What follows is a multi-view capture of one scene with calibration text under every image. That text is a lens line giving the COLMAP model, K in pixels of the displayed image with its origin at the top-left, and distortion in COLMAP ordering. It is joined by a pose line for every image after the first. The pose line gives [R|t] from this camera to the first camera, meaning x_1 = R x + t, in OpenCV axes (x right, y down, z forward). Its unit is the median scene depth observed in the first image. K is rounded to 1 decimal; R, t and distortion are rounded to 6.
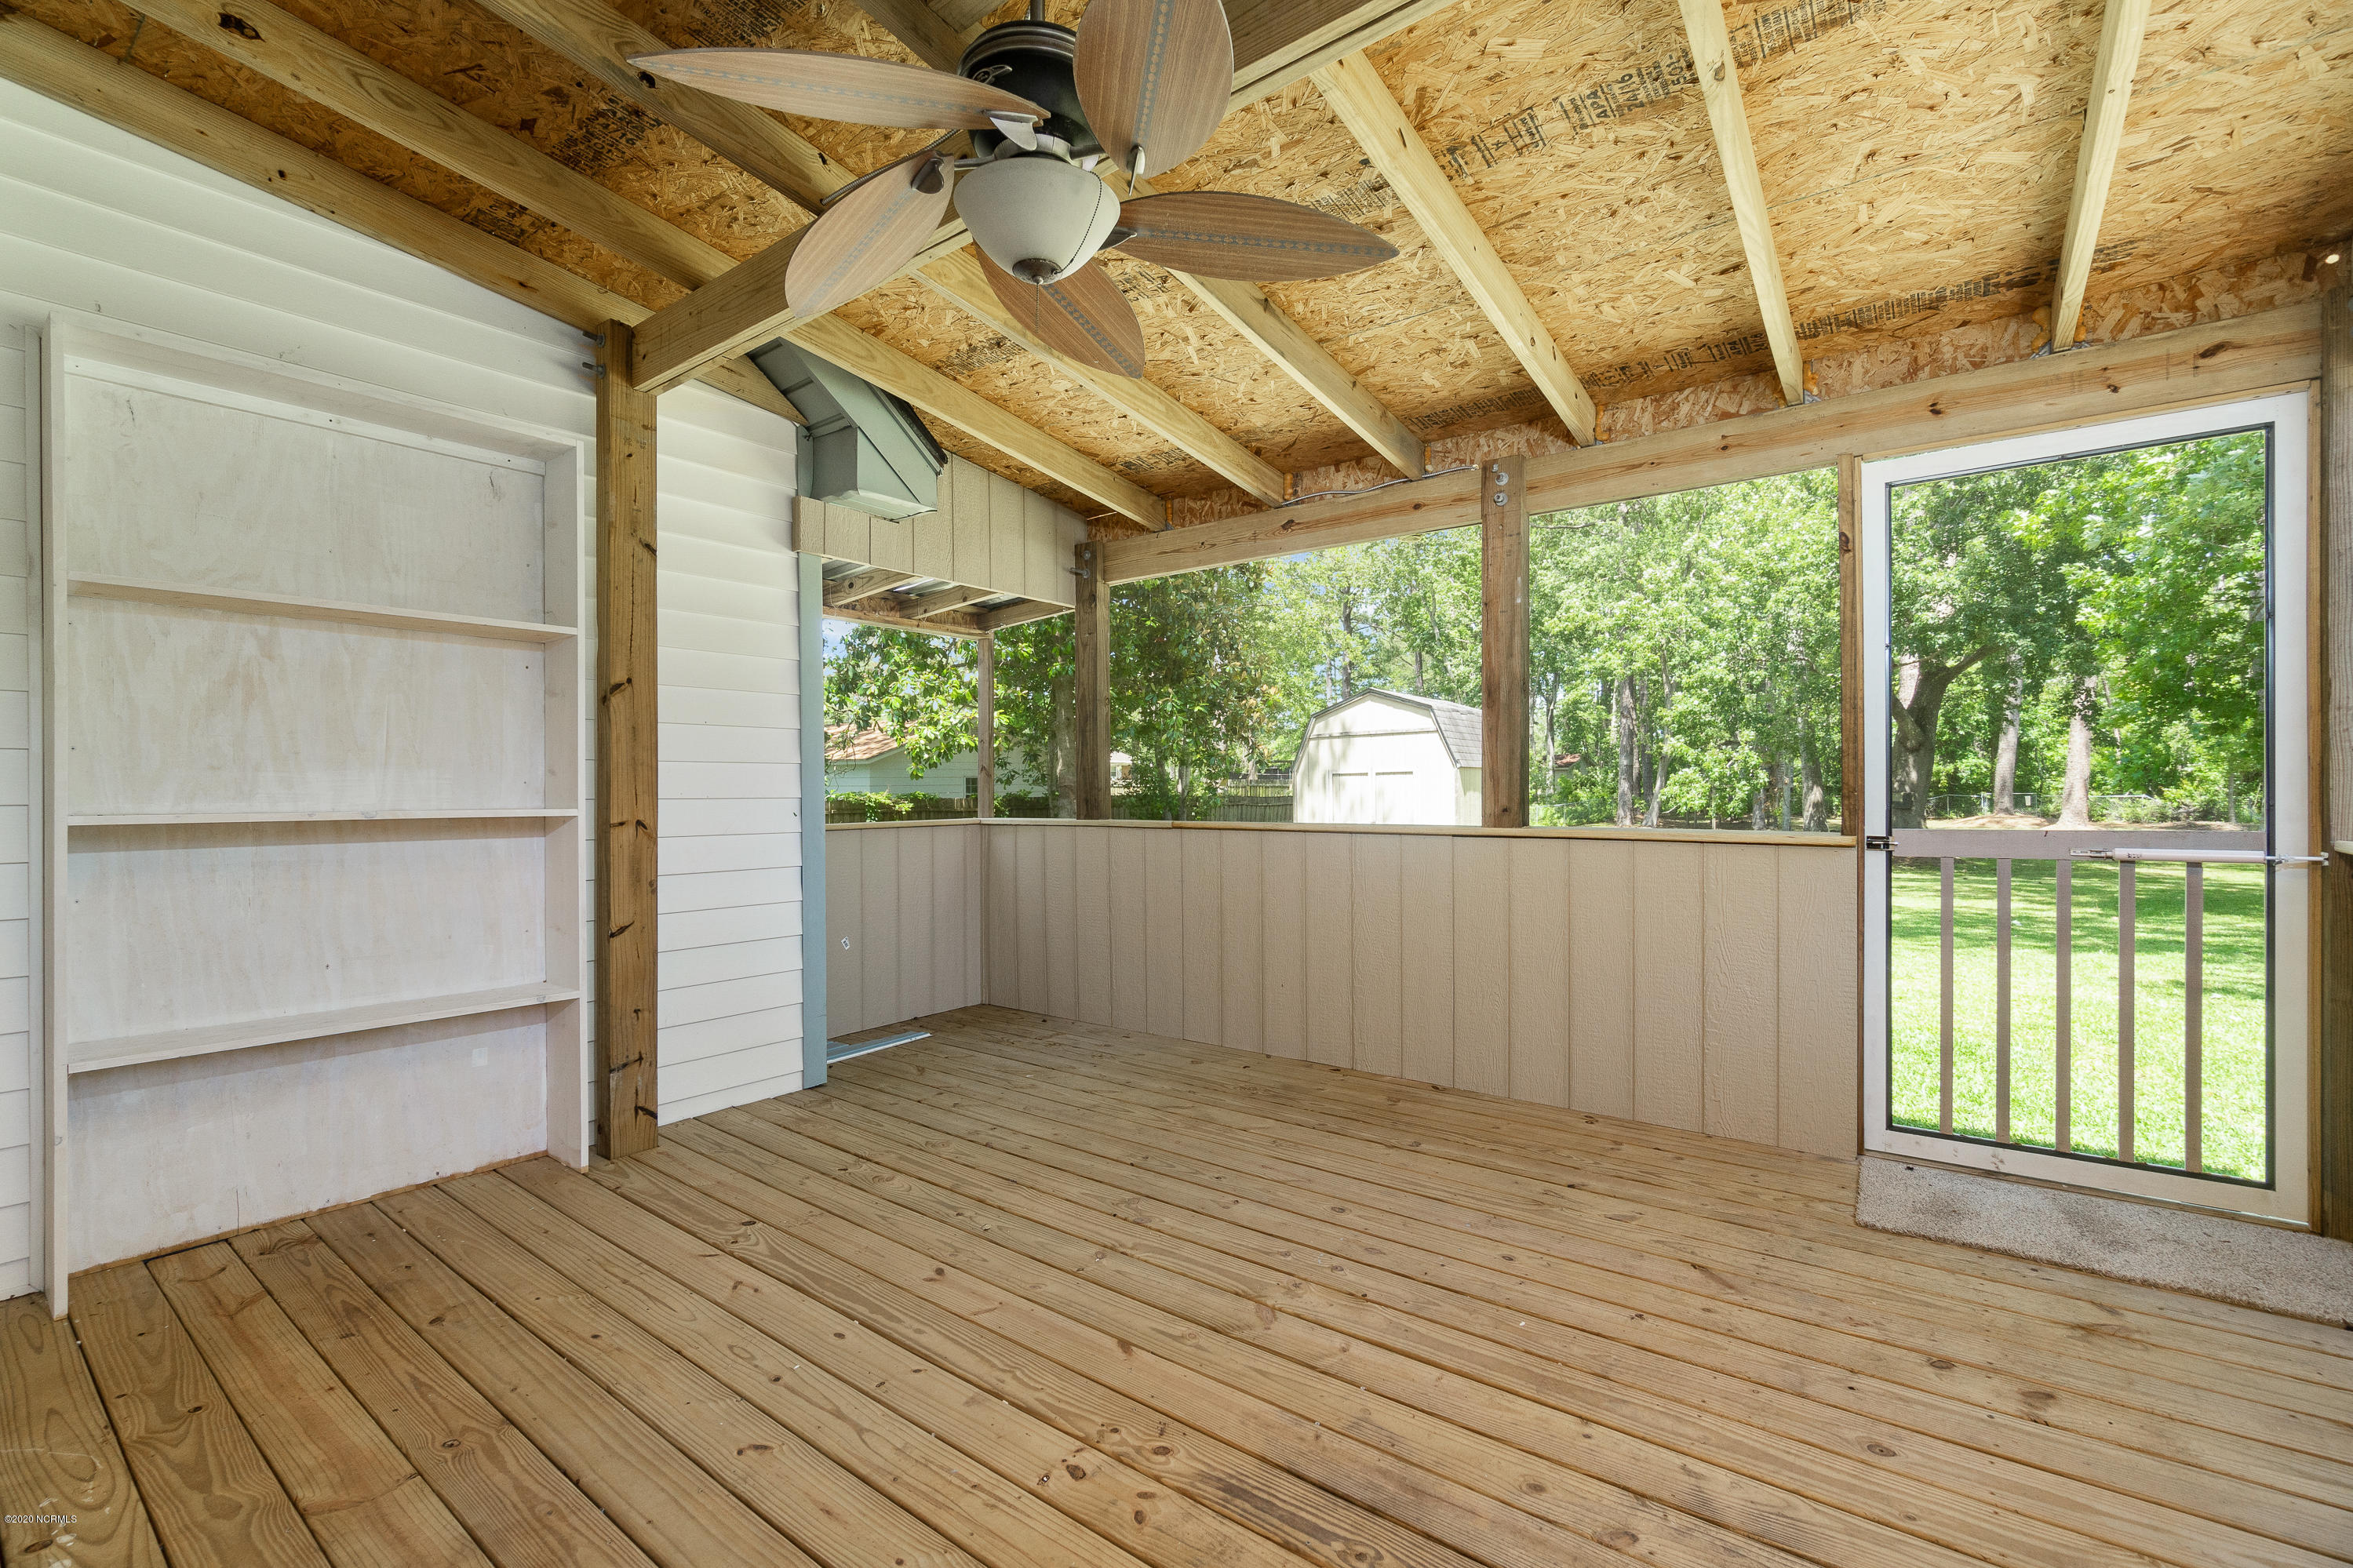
lens RADIAL K [[1028.6, 0, 1161.1], [0, 1028.6, 755.6], [0, 0, 1]] dist [-0.004603, 0.000137]
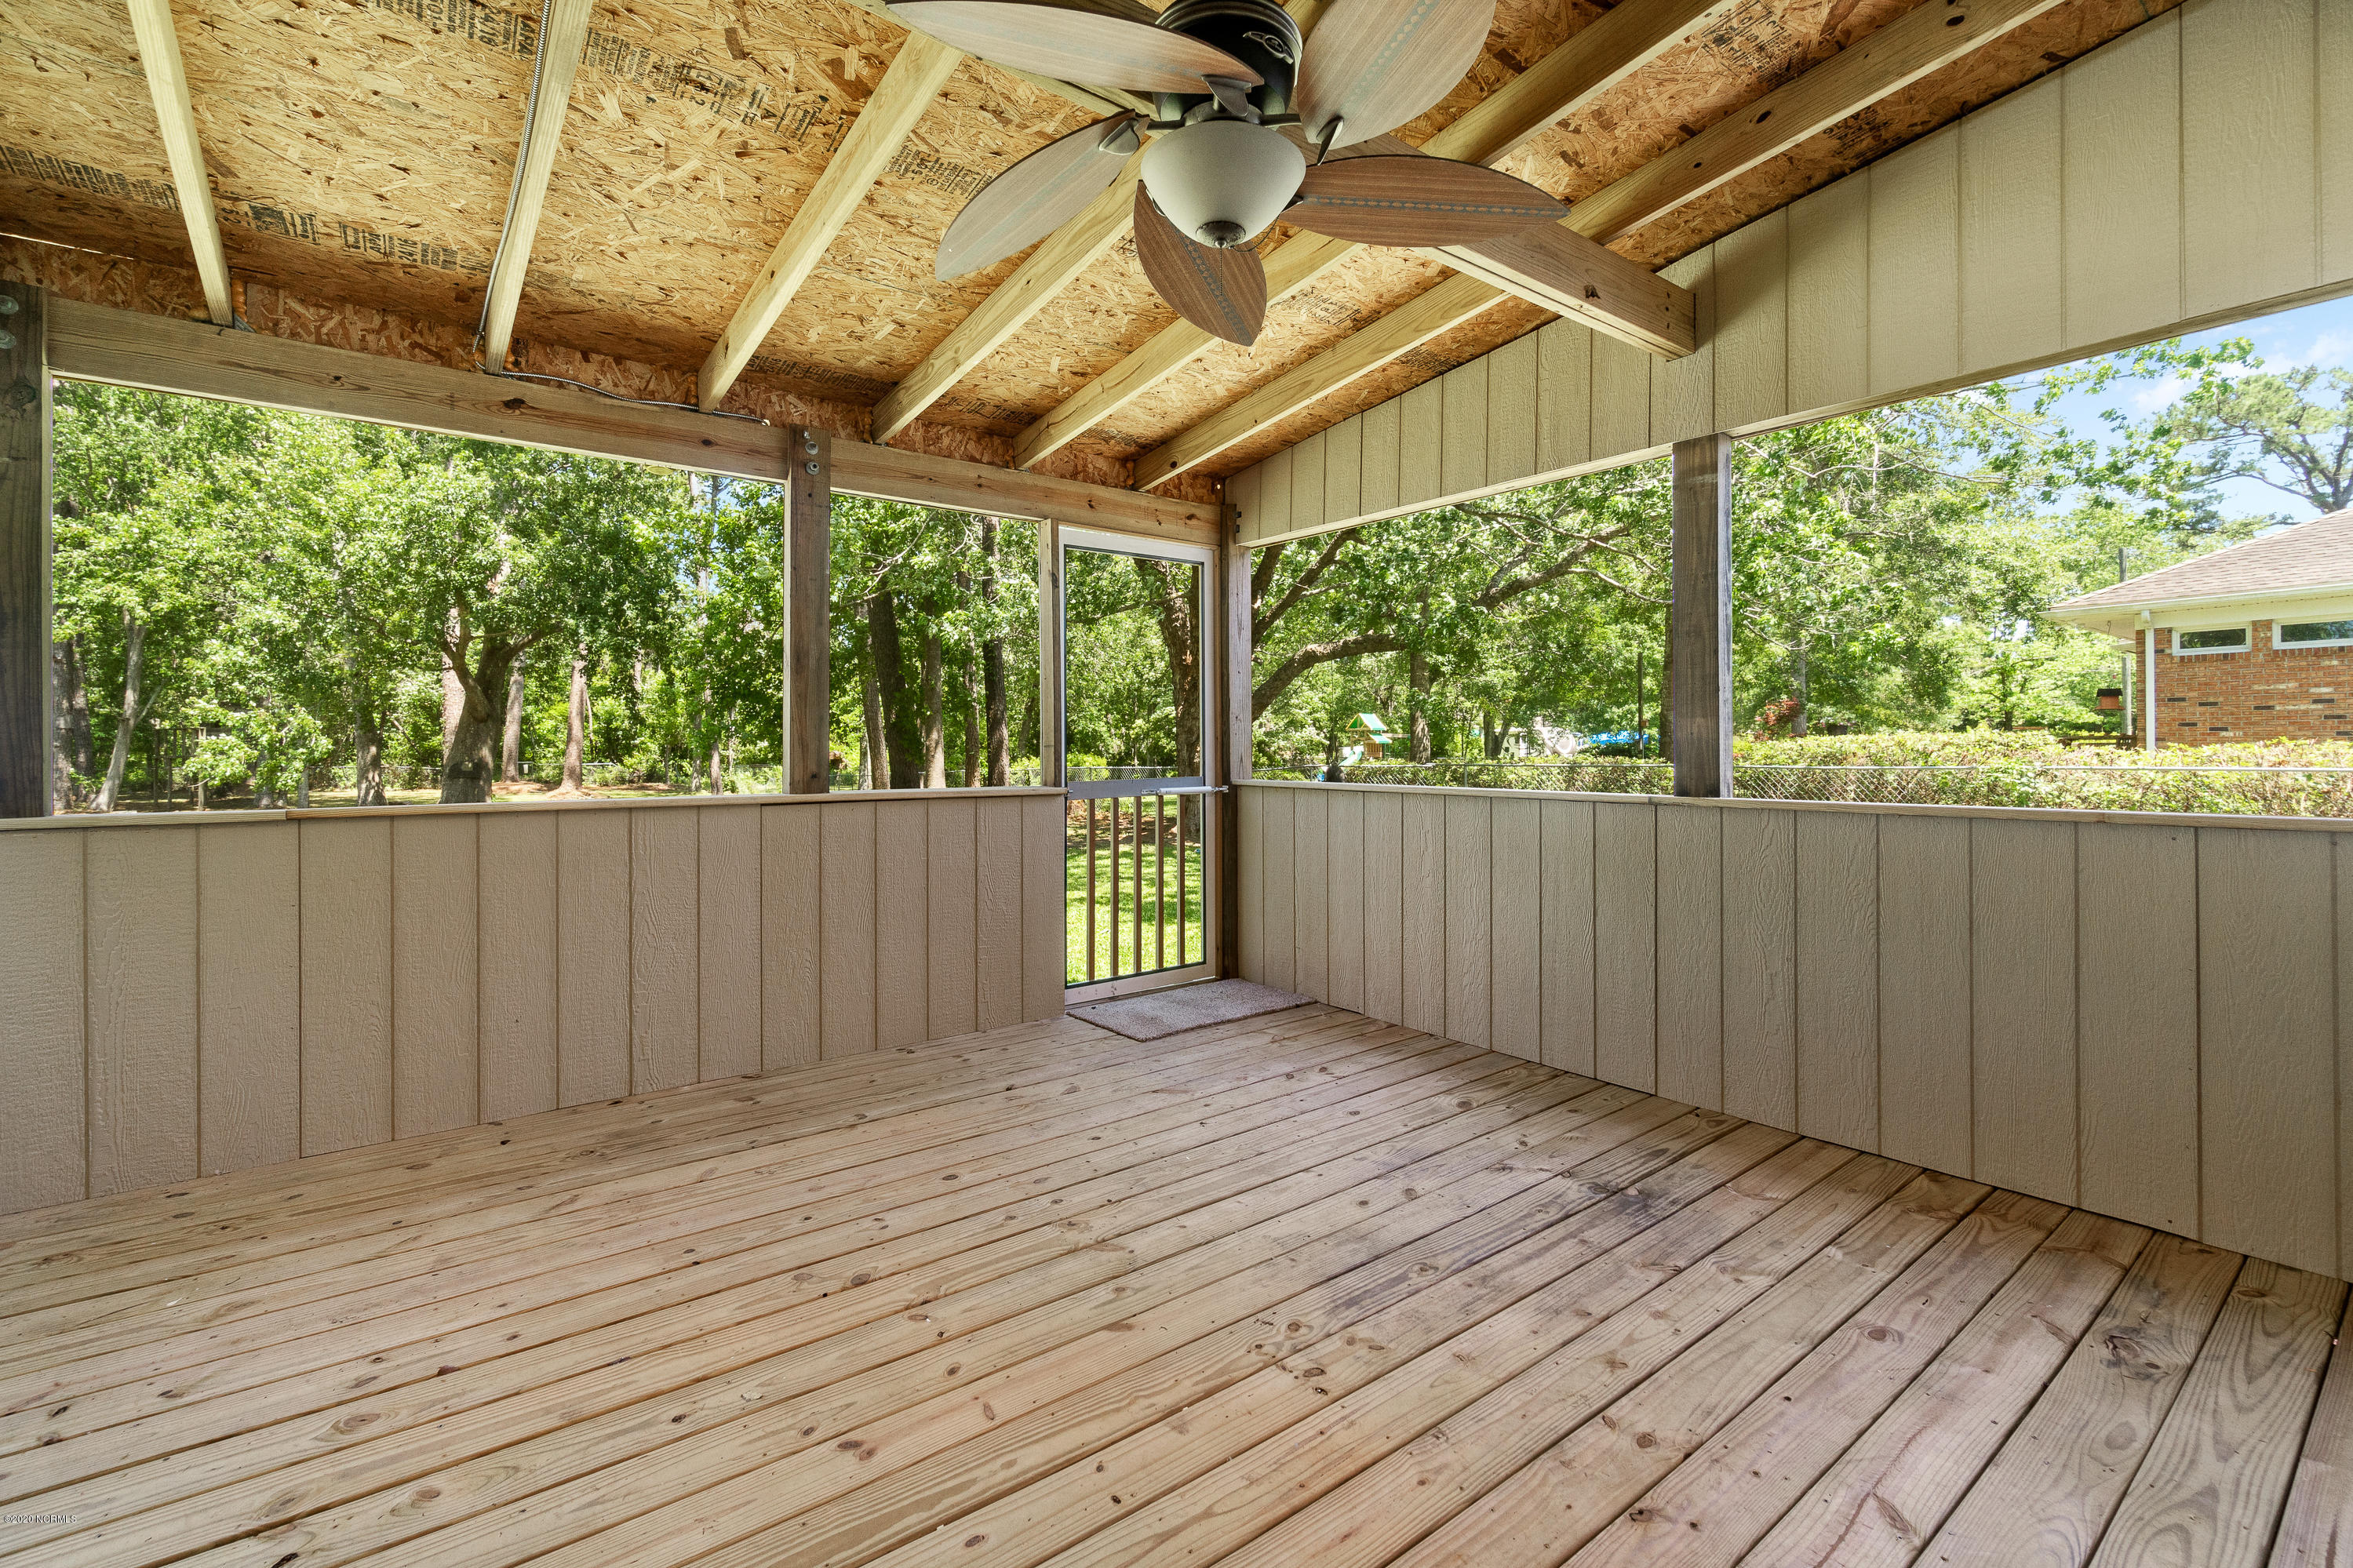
lens RADIAL K [[1028.6, 0, 1161.1], [0, 1028.6, 755.6], [0, 0, 1]] dist [-0.004603, 0.000137]
pose [[0.255546, -0.001837, 0.966795, -0.734718], [-0.026738, 0.999602, 0.008967, 0.015229], [-0.966427, -0.028141, 0.255395, 0.548457]]
